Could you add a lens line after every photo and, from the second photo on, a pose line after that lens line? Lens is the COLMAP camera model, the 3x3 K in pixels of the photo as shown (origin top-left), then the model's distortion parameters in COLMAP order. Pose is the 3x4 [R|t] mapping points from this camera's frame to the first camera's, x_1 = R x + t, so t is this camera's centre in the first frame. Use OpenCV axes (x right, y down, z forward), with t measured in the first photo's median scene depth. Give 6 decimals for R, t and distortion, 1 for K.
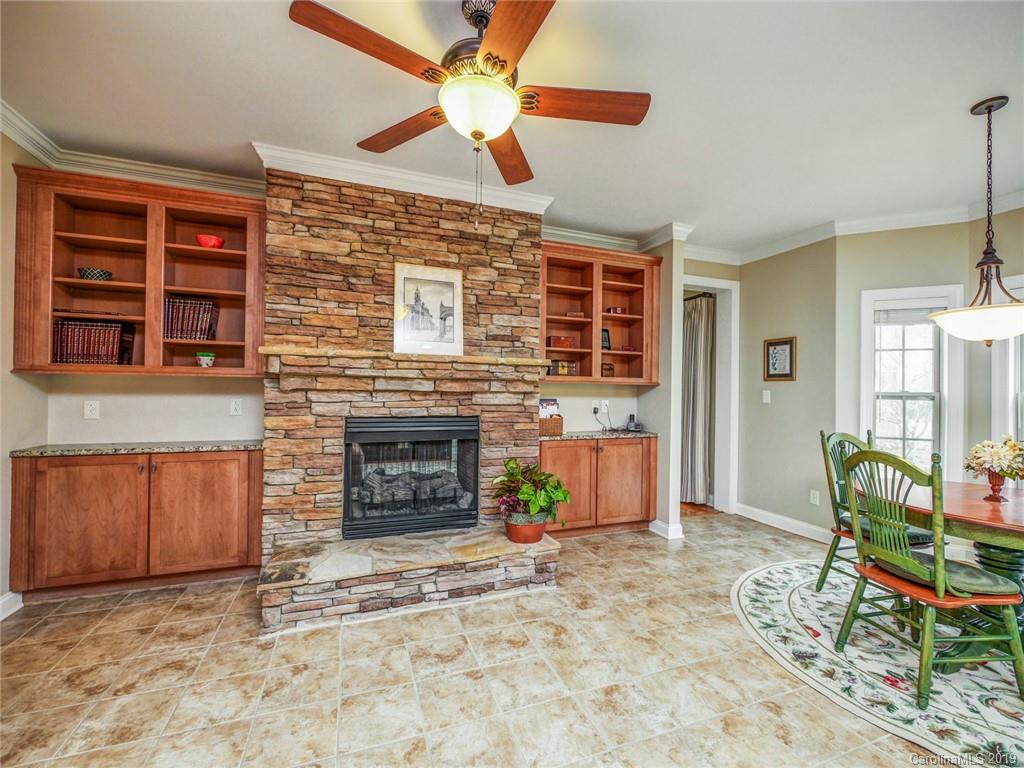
lens RADIAL K [[442.7, 0, 516.0], [0, 442.7, 386.4], [0, 0, 1]] dist [-0.005612, 0.000570]
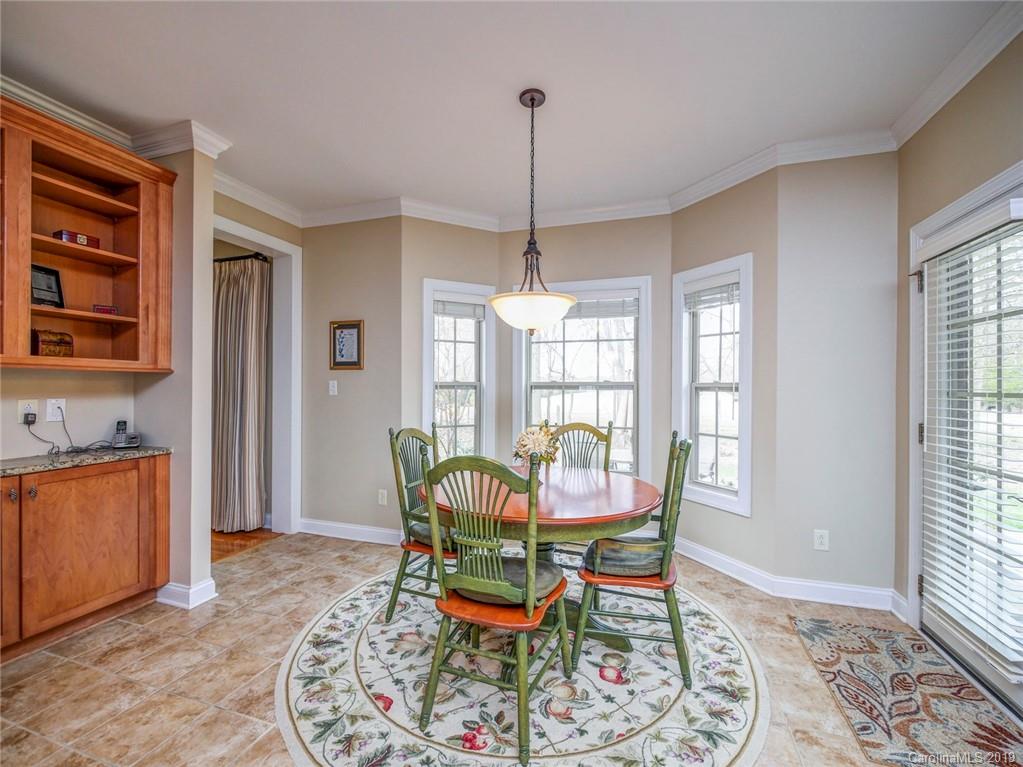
lens RADIAL K [[442.2, 0, 515.5], [0, 442.2, 385.9], [0, 0, 1]] dist [-0.005612, 0.000570]
pose [[0.628423, -0.011756, 0.777783, 0.143581], [-0.001334, 0.999868, 0.016191, 0.005327], [-0.777871, -0.011212, 0.628324, 0.217998]]
